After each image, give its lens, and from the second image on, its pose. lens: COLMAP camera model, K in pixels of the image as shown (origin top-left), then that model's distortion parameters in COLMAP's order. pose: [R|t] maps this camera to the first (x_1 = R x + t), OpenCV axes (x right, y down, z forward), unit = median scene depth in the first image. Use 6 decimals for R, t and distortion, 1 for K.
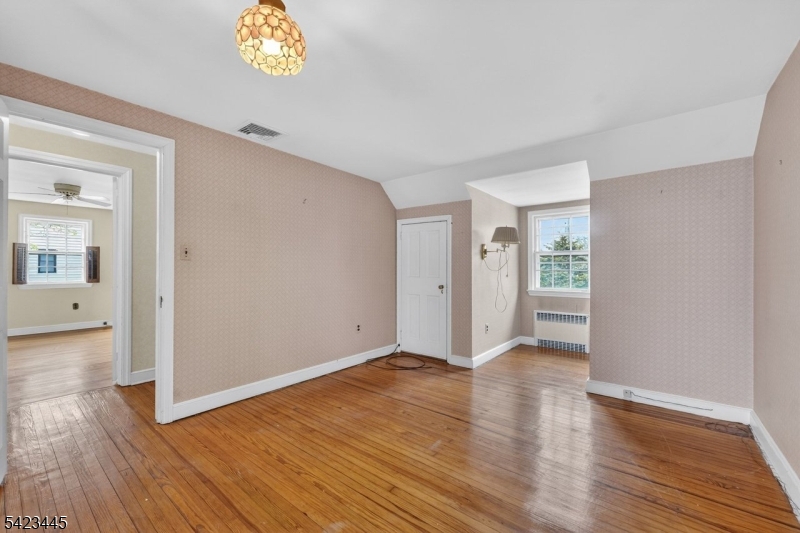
lens RADIAL K [[321.9, 0, 399.1], [0, 321.9, 266.3], [0, 0, 1]] dist [-0.001364, 0.000390]
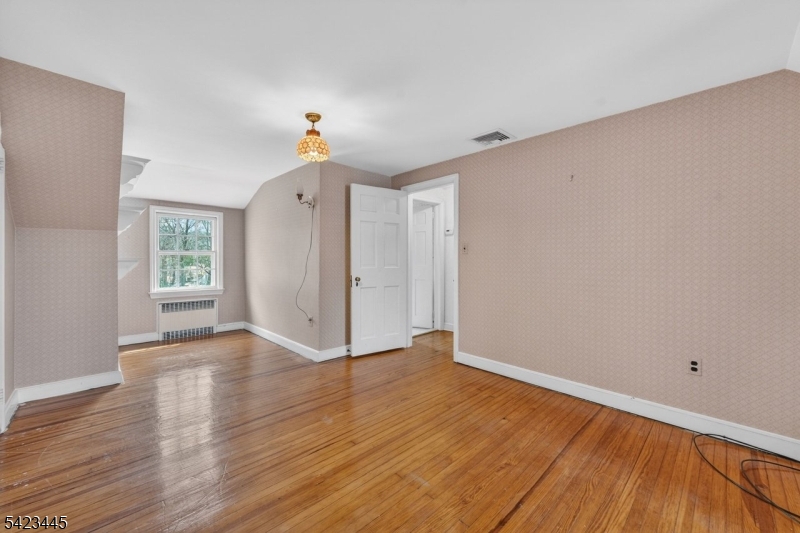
lens RADIAL K [[321.9, 0, 405.0], [0, 321.9, 260.3], [0, 0, 1]] dist [-0.001364, 0.000390]
pose [[-0.113694, 0.002030, -0.993514, 0.755274], [0.003356, 0.999993, 0.001659, 0.004811], [0.993510, -0.003146, -0.113700, 0.873027]]
